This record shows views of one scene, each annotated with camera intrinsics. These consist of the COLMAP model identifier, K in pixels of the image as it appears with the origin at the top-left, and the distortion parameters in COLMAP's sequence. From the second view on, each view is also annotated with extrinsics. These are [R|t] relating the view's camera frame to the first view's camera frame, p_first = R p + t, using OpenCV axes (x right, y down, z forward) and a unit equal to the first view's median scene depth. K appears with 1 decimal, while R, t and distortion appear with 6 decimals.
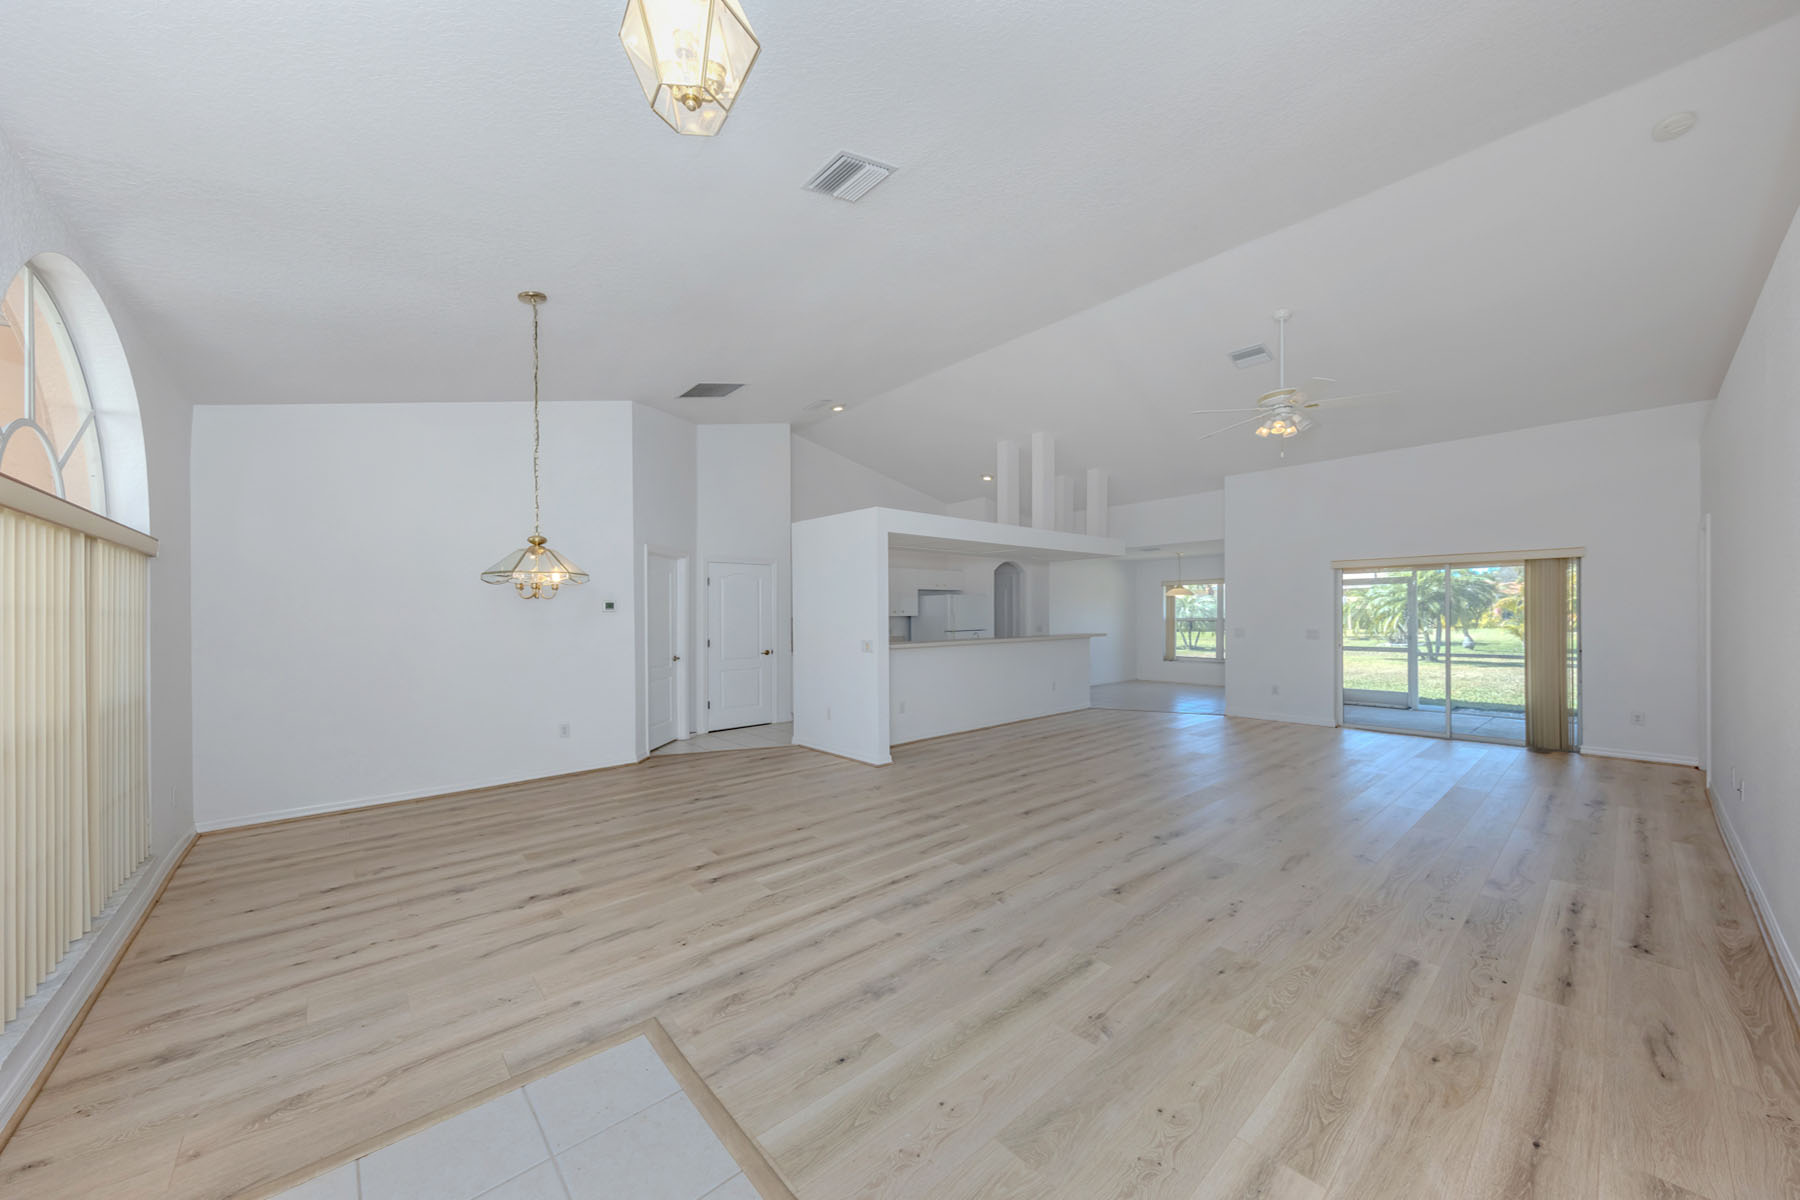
lens RADIAL K [[647.1, 0, 909.0], [0, 647.1, 613.6], [0, 0, 1]] dist [0.006783, -0.000482]
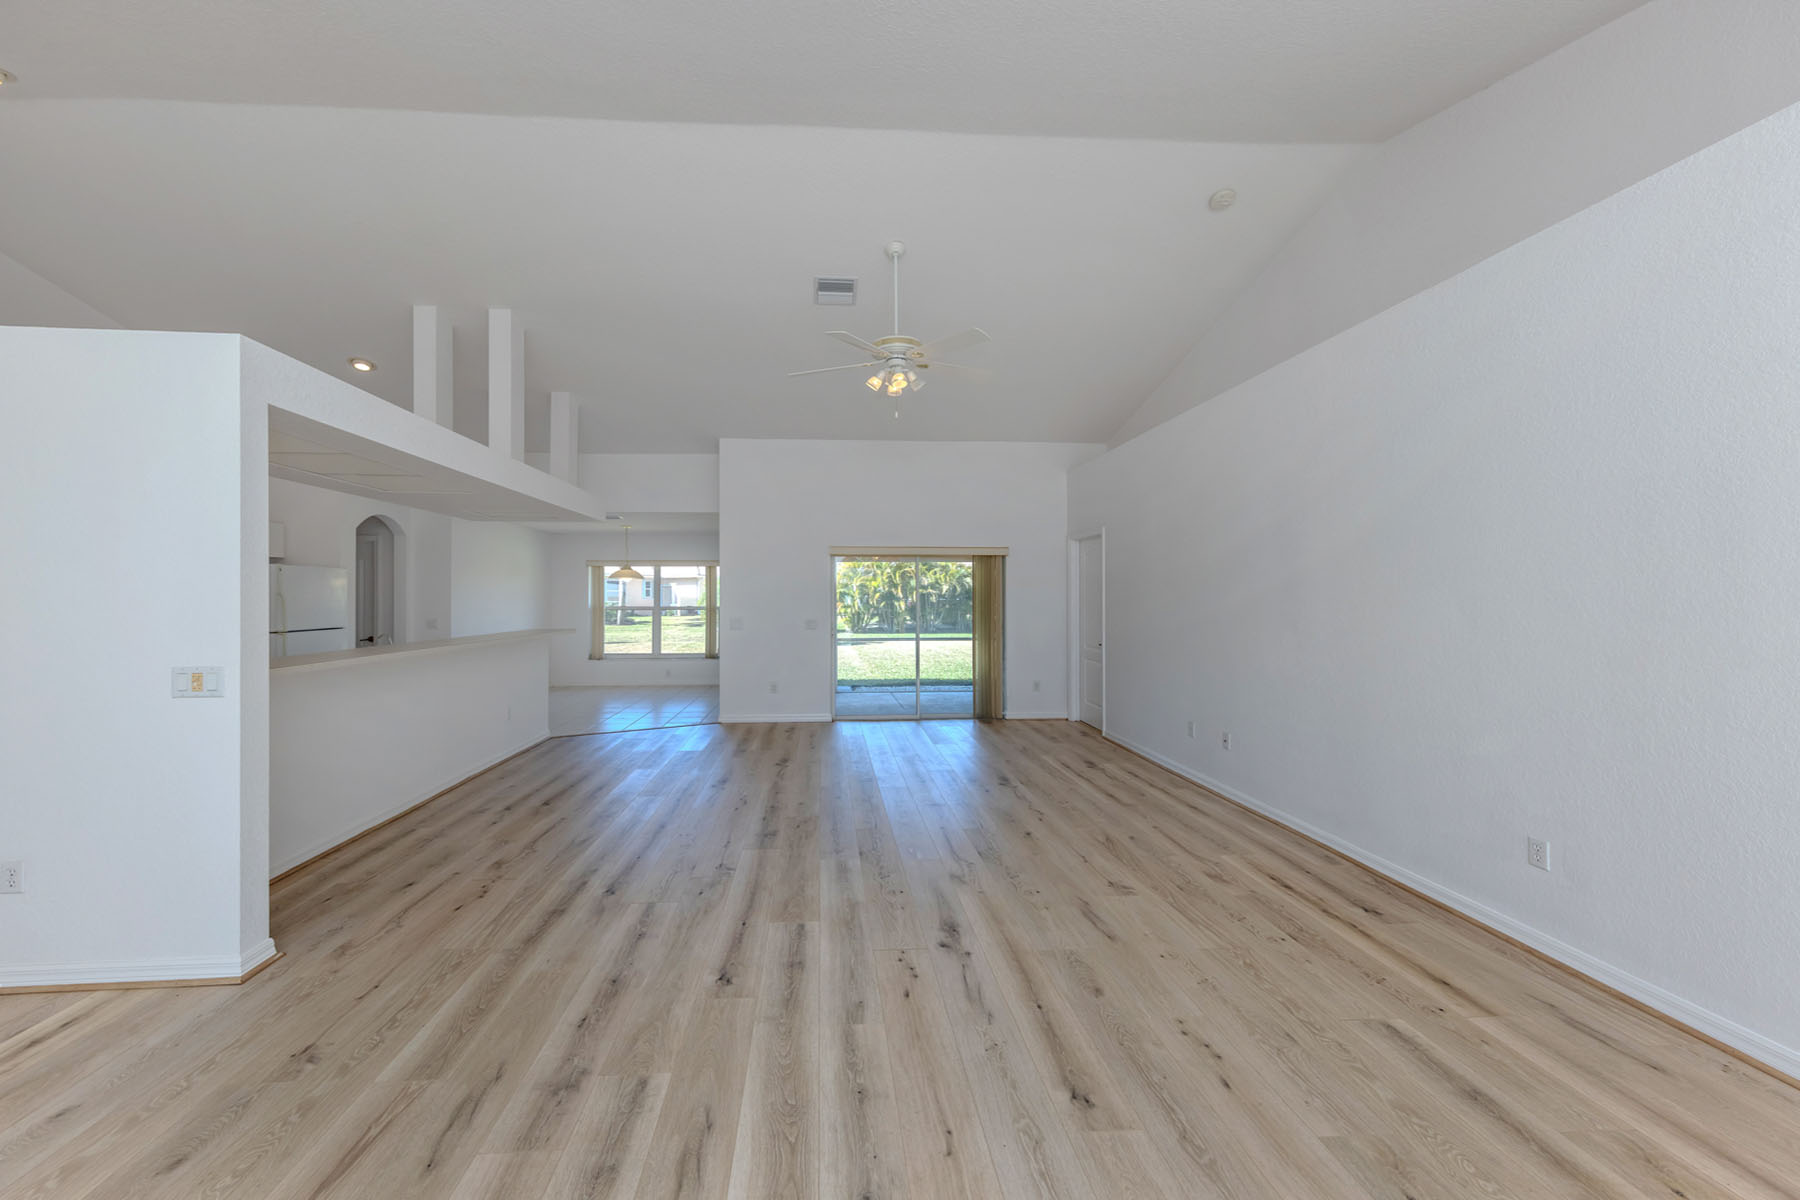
lens RADIAL K [[688.5, 0, 865.6], [0, 688.5, 610.5], [0, 0, 1]] dist [0.005662, -0.000497]
pose [[0.623597, -0.005632, 0.781726, -0.108475], [-0.004976, 0.999925, 0.011174, 0.000149], [-0.781731, -0.010858, 0.623522, 0.327658]]
